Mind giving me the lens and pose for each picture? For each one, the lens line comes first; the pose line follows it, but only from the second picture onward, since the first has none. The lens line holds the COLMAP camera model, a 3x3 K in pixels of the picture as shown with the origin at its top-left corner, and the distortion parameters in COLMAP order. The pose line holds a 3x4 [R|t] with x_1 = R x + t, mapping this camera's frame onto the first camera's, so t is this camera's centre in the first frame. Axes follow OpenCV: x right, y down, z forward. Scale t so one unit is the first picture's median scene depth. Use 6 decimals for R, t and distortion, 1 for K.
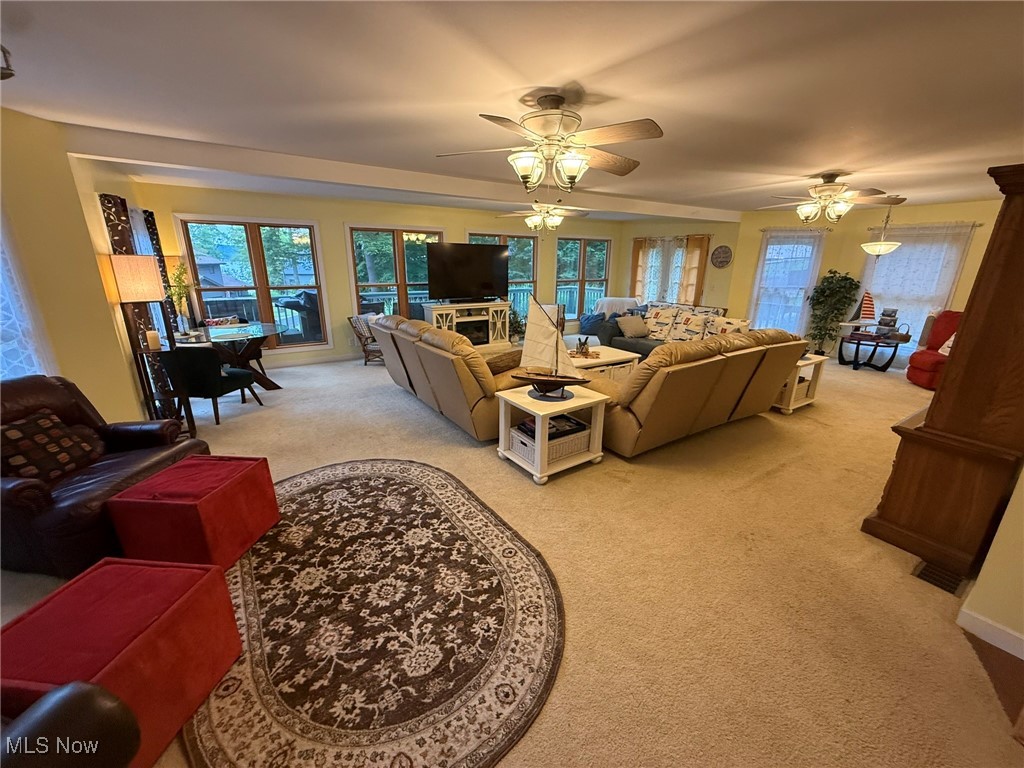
lens RADIAL K [[408.5, 0, 512.0], [0, 408.5, 384.0], [0, 0, 1]] dist [0.002036, 0.000203]
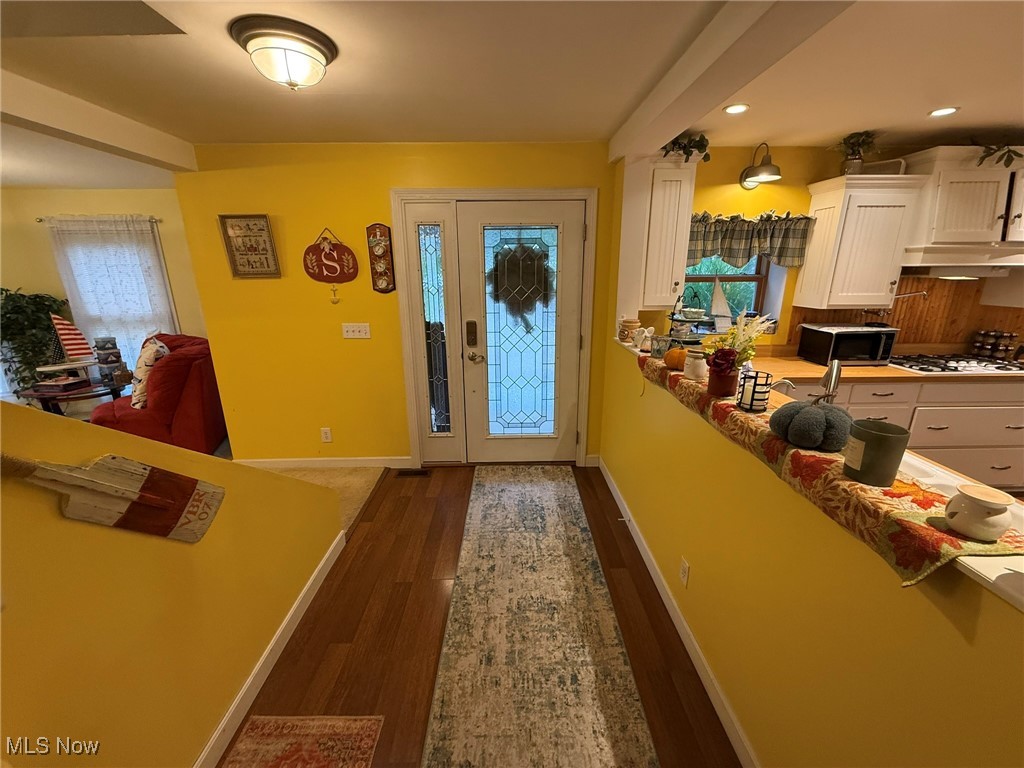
lens RADIAL K [[408.5, 0, 512.0], [0, 408.5, 384.0], [0, 0, 1]] dist [0.002036, 0.000203]
pose [[0.556919, -0.241921, 0.794554, 0.743936], [0.253947, 0.960425, 0.114429, -0.015835], [-0.790792, 0.138047, 0.596314, 0.064428]]
